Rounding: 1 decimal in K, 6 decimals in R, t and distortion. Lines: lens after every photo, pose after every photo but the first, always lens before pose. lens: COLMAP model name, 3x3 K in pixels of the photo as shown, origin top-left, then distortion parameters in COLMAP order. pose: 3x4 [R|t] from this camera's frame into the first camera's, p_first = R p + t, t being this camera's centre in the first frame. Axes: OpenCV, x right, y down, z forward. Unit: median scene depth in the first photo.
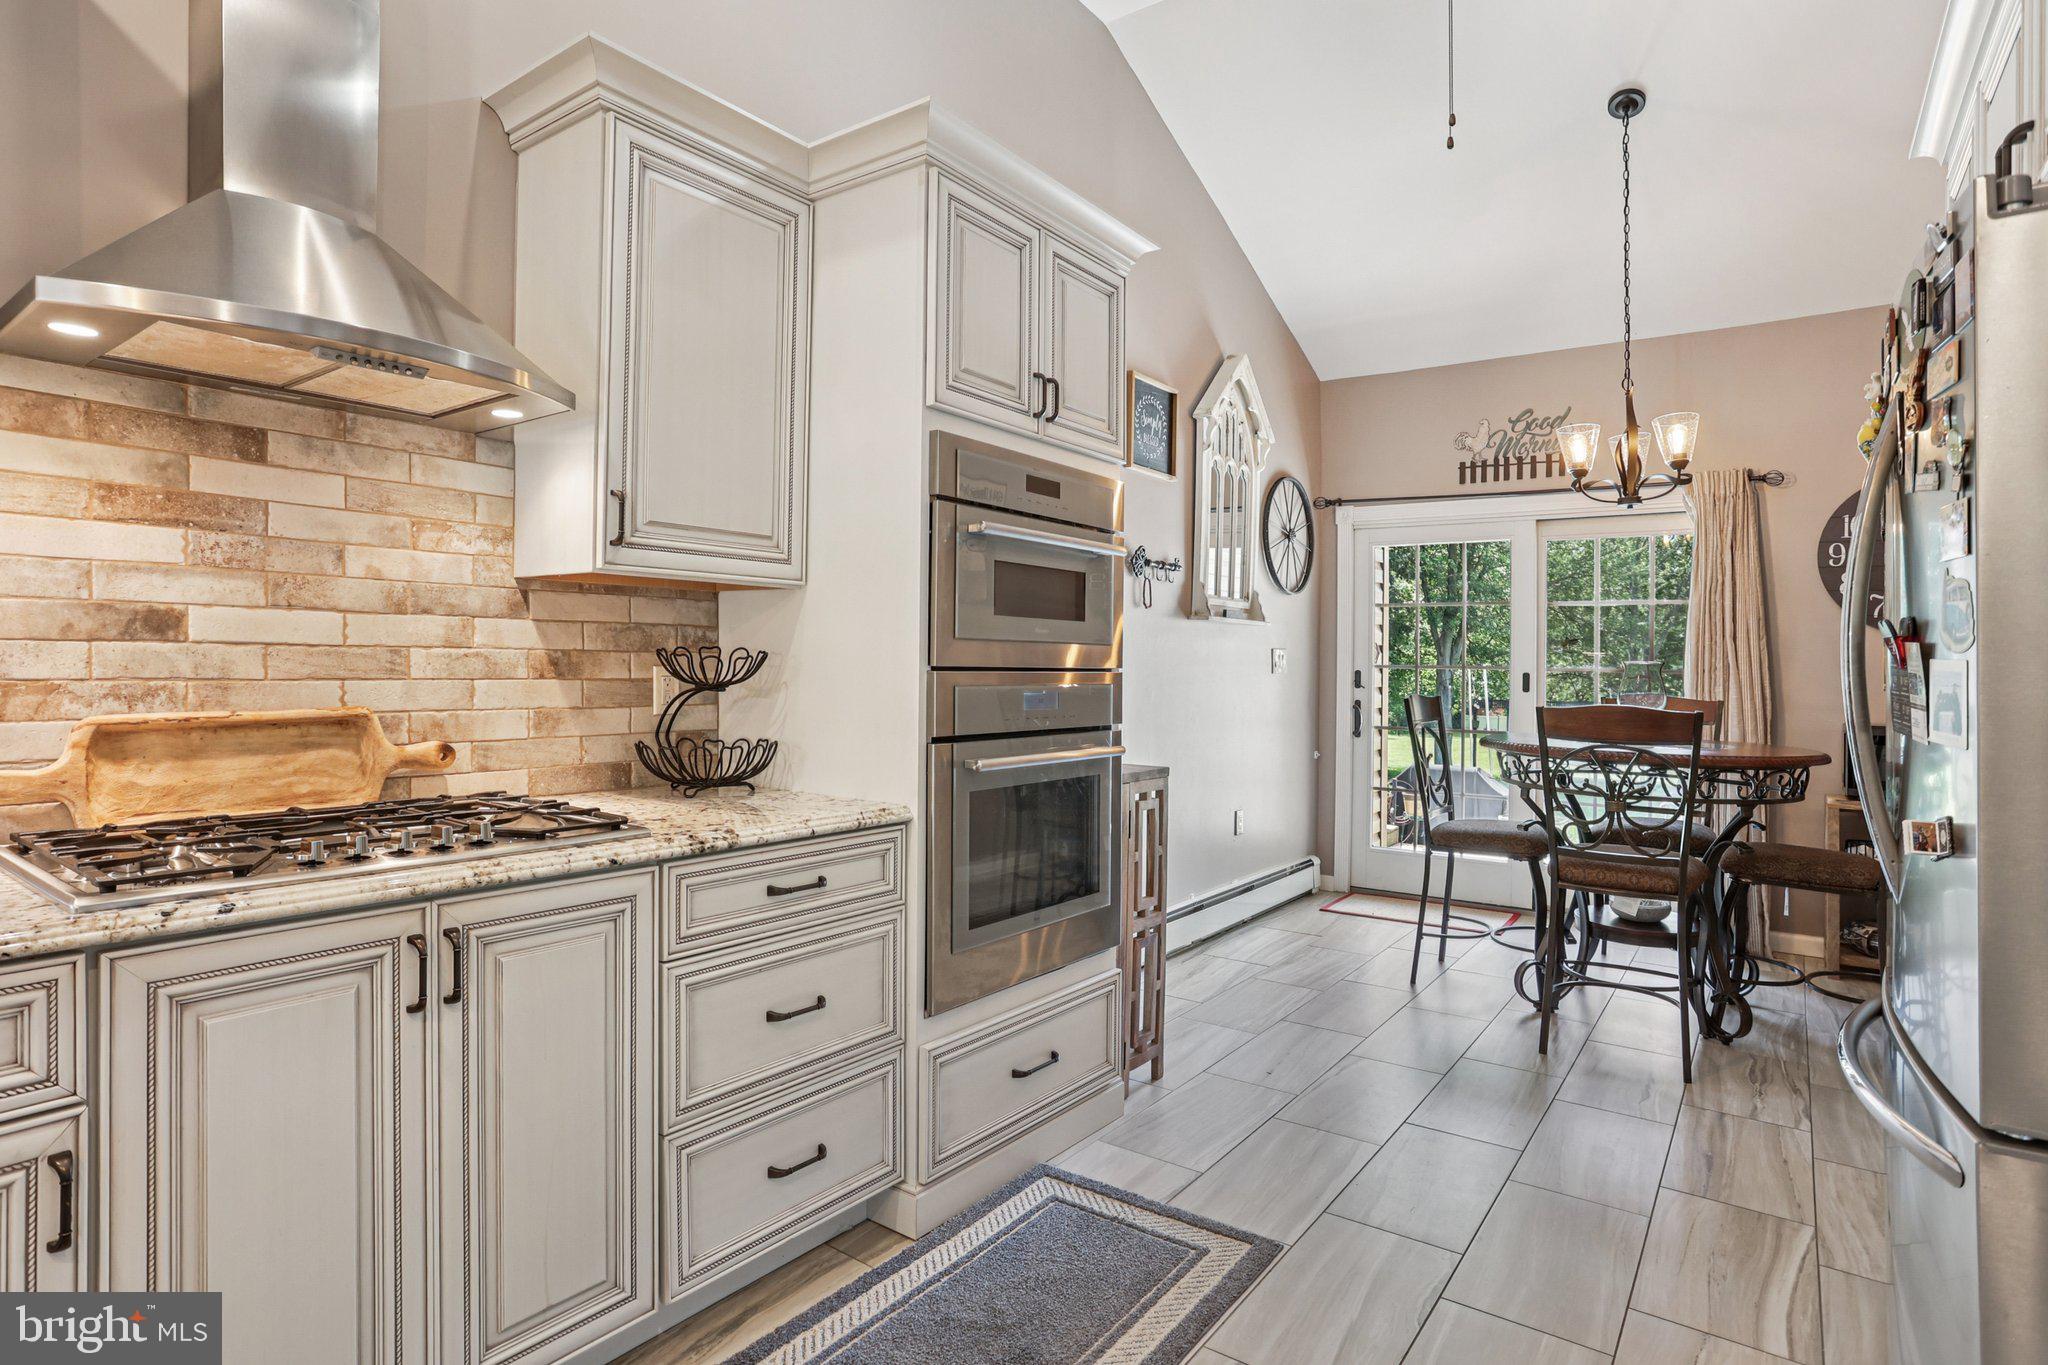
lens RADIAL K [[1062.5, 0, 1017.5], [0, 1062.5, 679.7], [0, 0, 1]] dist [-0.070712, 0.030248]
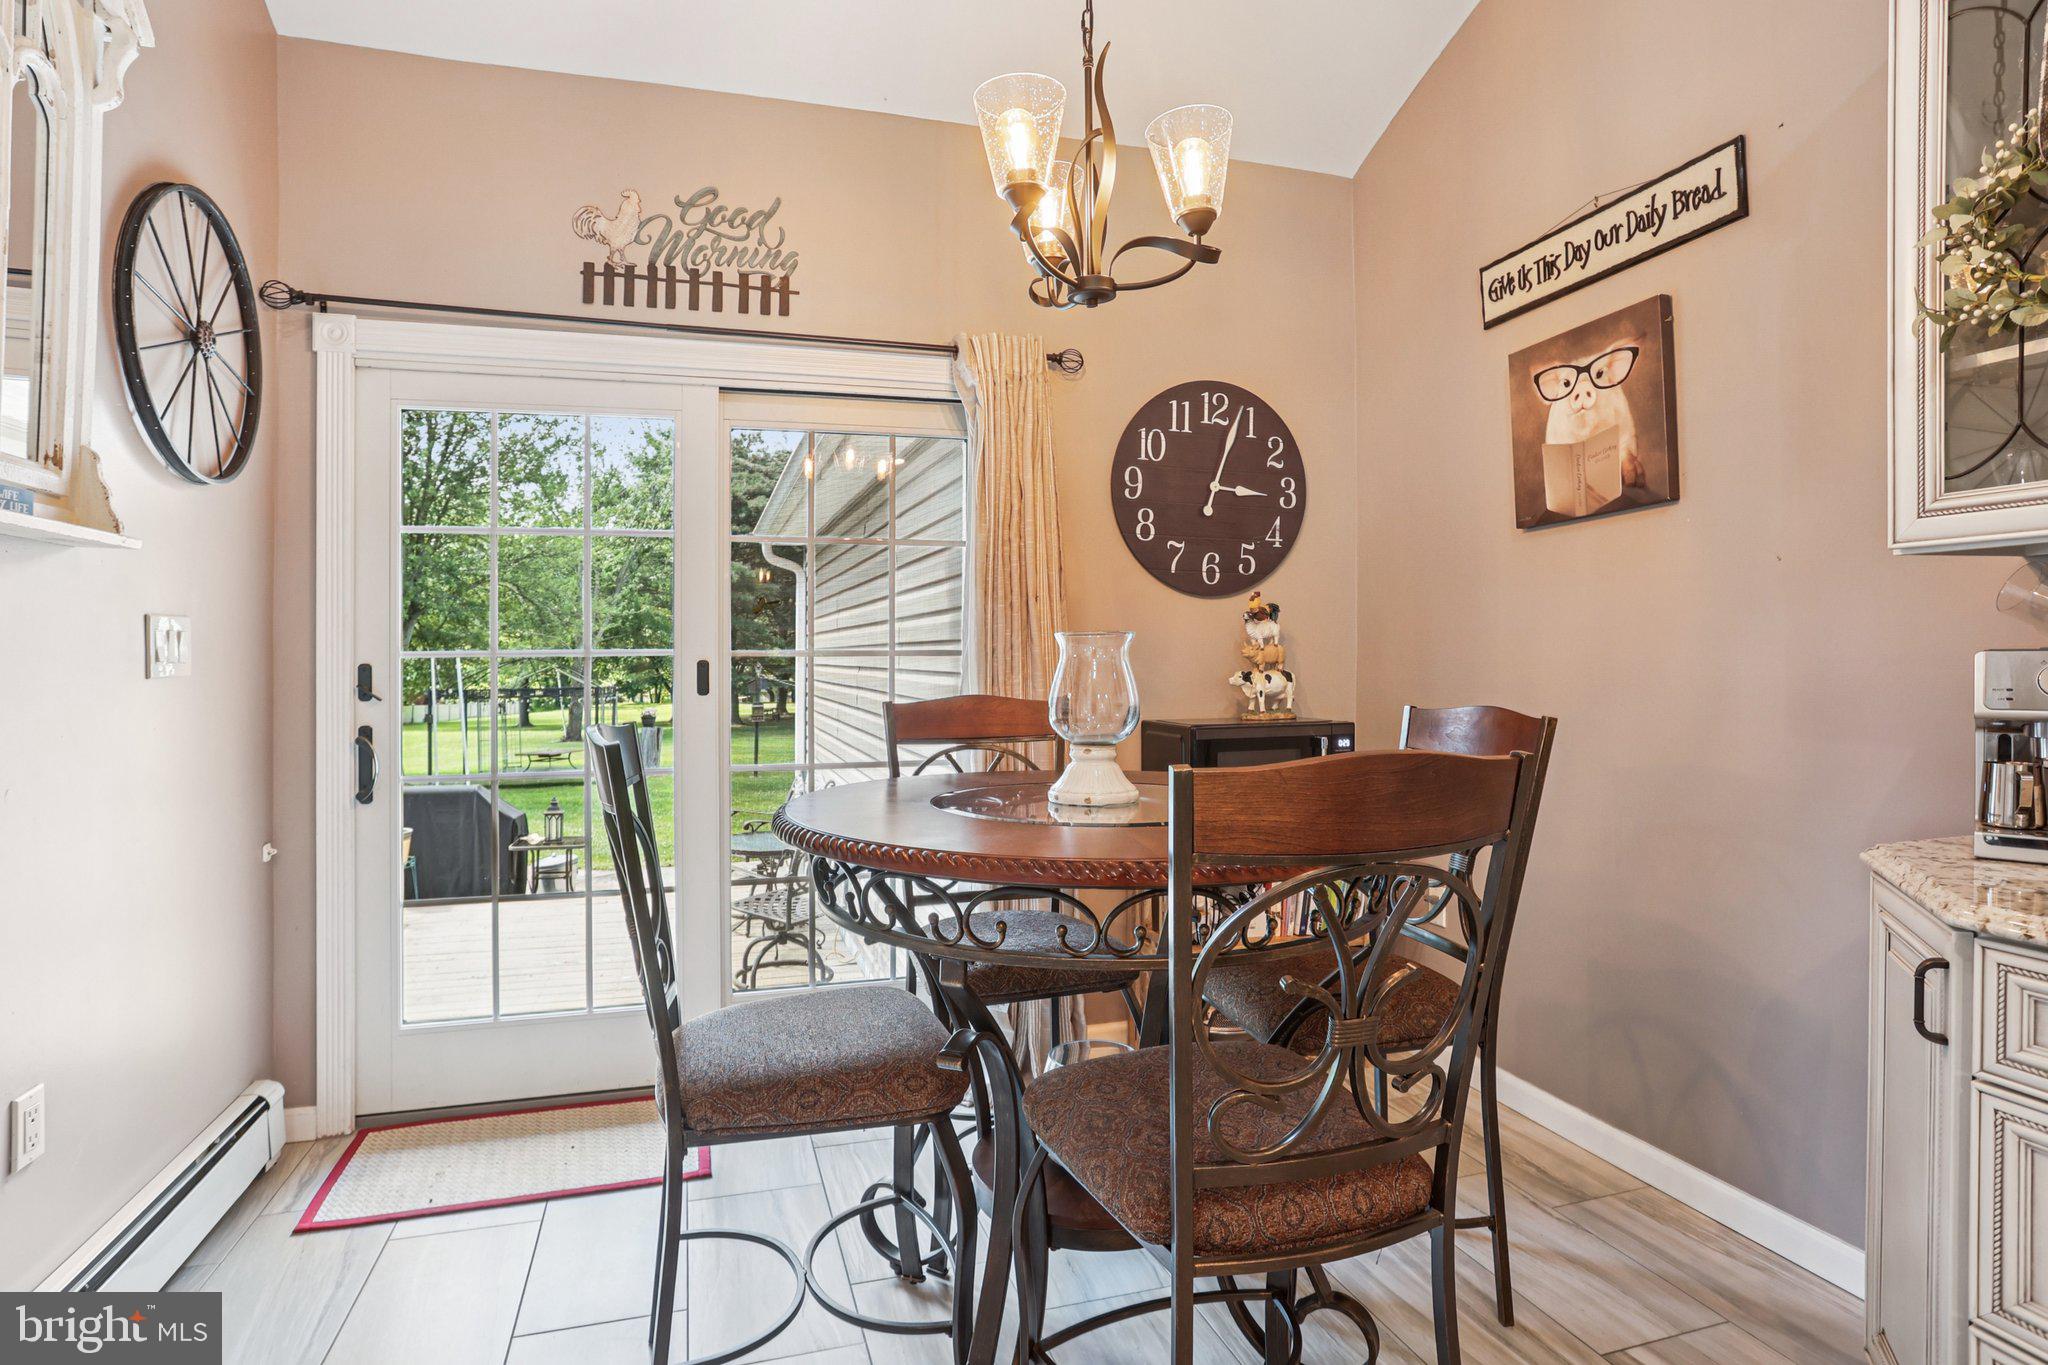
lens RADIAL K [[1062.5, 0, 981.0], [0, 1062.5, 618.4], [0, 0, 1]] dist [-0.070712, 0.030248]
pose [[0.608721, 0.005607, 0.793364, 0.135168], [0.030413, 0.999075, -0.030396, -0.007627], [-0.792801, 0.042631, 0.607988, 0.555615]]
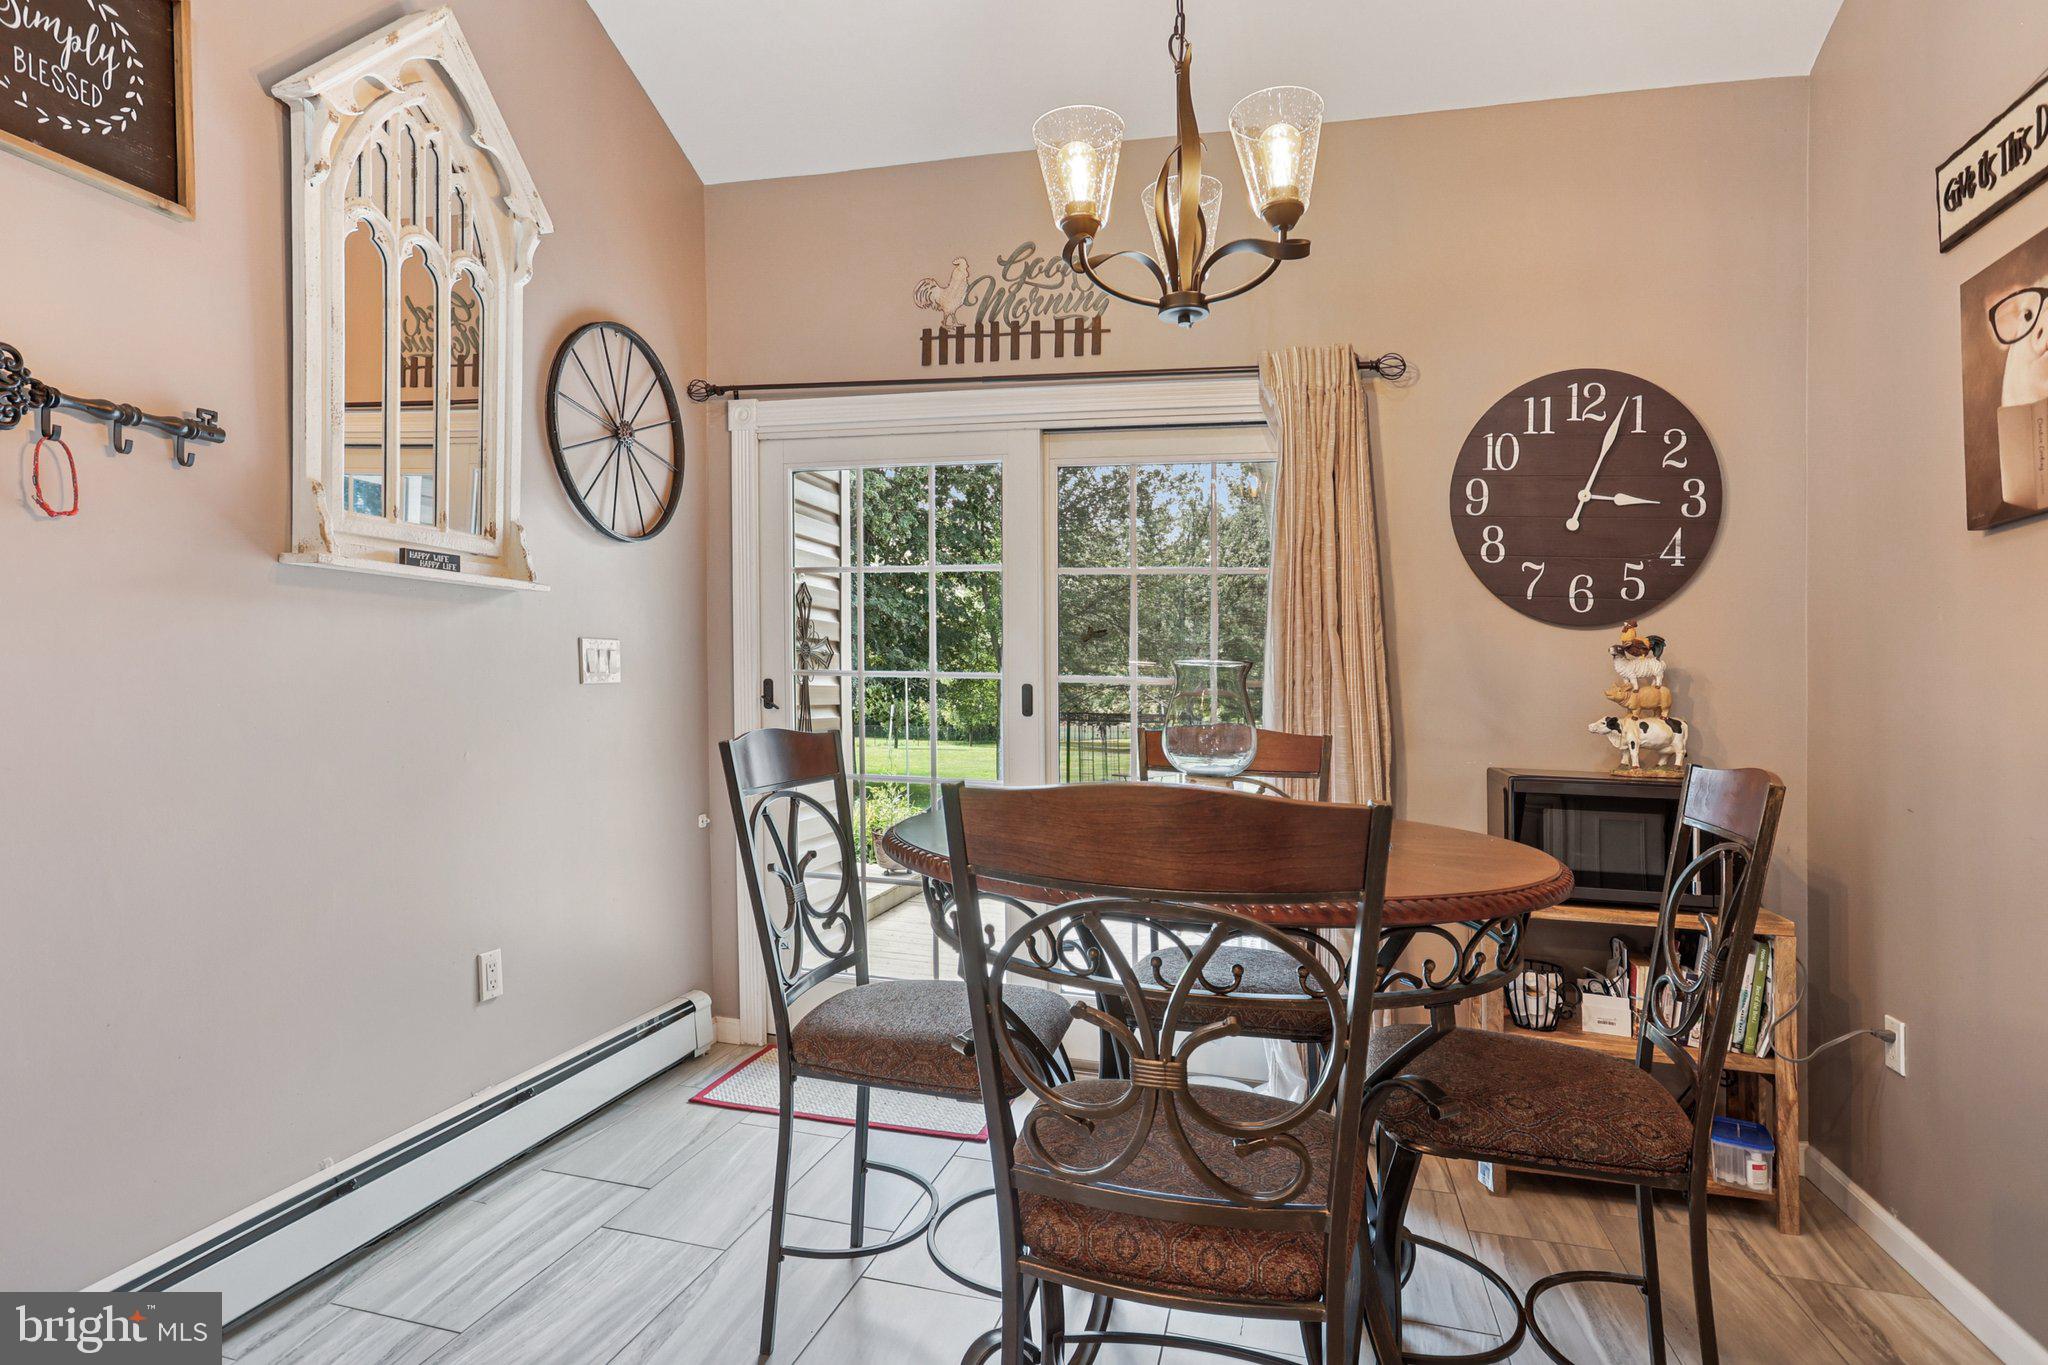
lens RADIAL K [[1062.5, 0, 1005.0], [0, 1062.5, 703.5], [0, 0, 1]] dist [-0.070712, 0.030248]
pose [[0.932371, -0.004658, 0.361473, 0.260051], [-0.000692, 0.999892, 0.014669, -0.004511], [-0.361503, -0.013927, 0.932267, 0.442876]]
